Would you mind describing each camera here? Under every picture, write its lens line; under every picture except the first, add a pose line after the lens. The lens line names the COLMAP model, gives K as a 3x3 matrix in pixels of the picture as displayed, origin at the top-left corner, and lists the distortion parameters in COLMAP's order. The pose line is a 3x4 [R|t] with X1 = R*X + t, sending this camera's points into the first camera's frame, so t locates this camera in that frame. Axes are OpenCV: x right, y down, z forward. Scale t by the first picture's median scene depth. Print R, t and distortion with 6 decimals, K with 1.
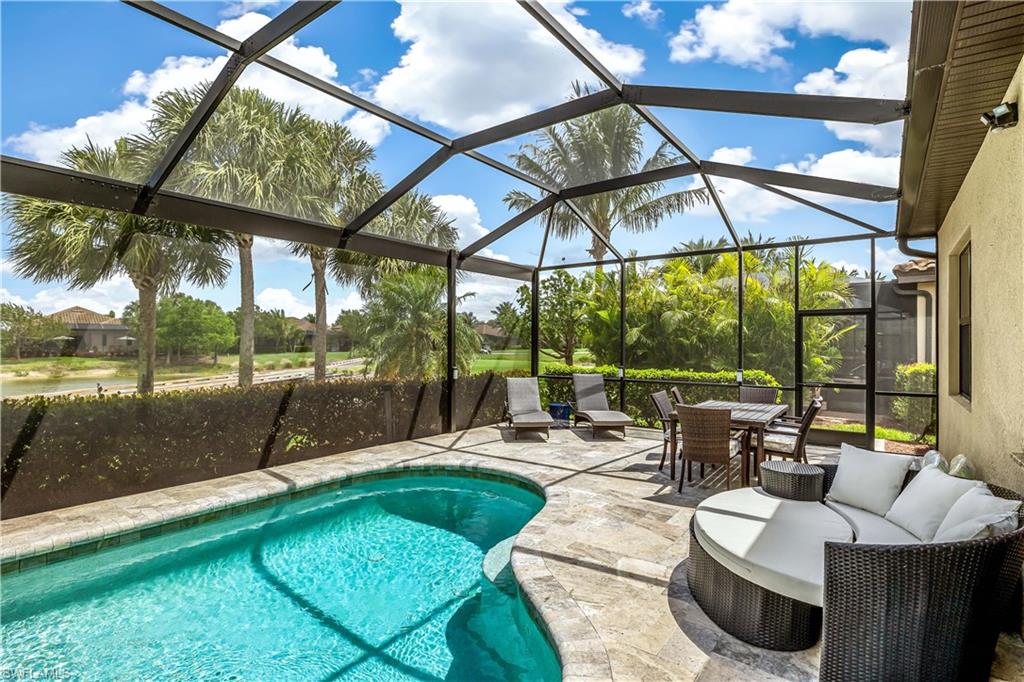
lens RADIAL K [[504.9, 0, 512.0], [0, 504.9, 341.0], [0, 0, 1]] dist [-0.002956, 0.000022]
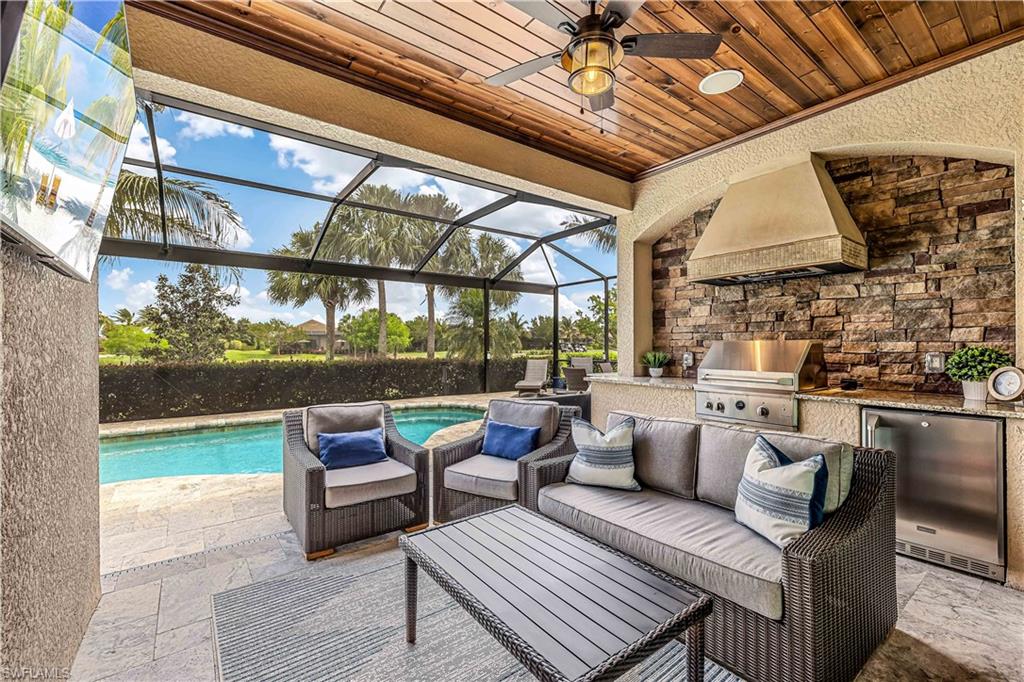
lens RADIAL K [[431.8, 0, 512.0], [0, 431.8, 341.0], [0, 0, 1]] dist [0.000809, -0.000018]
pose [[0.959122, -0.006929, -0.282909, 0.309636], [0.005635, 0.999970, -0.005387, 0.023961], [0.282937, 0.003573, 0.959132, -0.249557]]
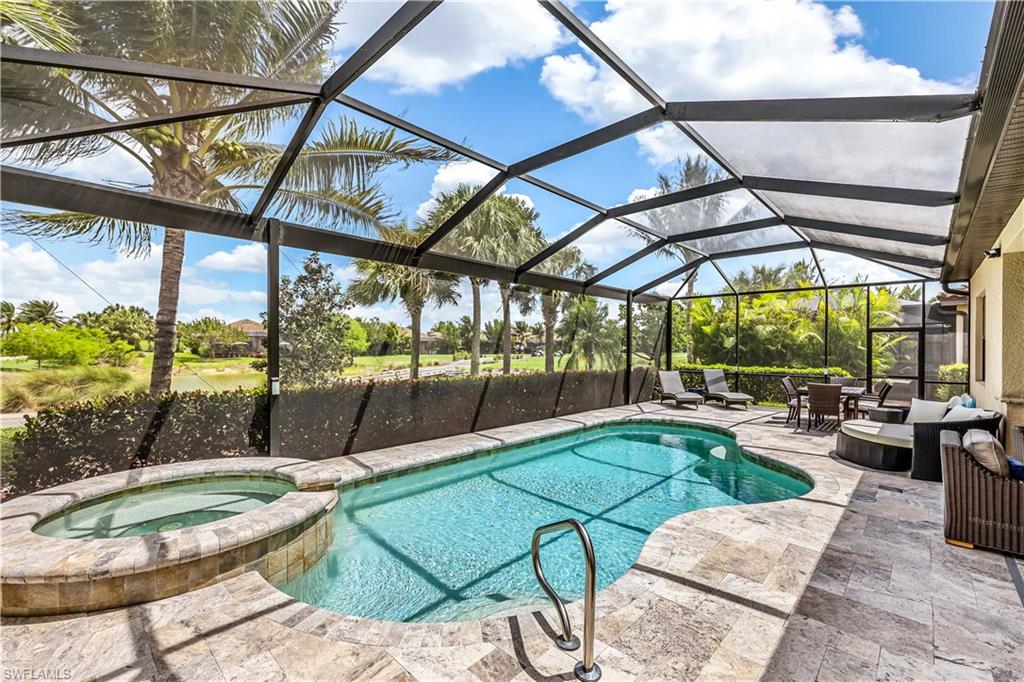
lens RADIAL K [[440.8, 0, 515.0], [0, 440.8, 347.4], [0, 0, 1]] dist [0.001620, 0.000049]
pose [[0.993787, 0.002952, -0.111257, -0.292266], [-0.002552, 0.999990, 0.003735, -0.003459], [0.111266, -0.003427, 0.993785, -0.375125]]
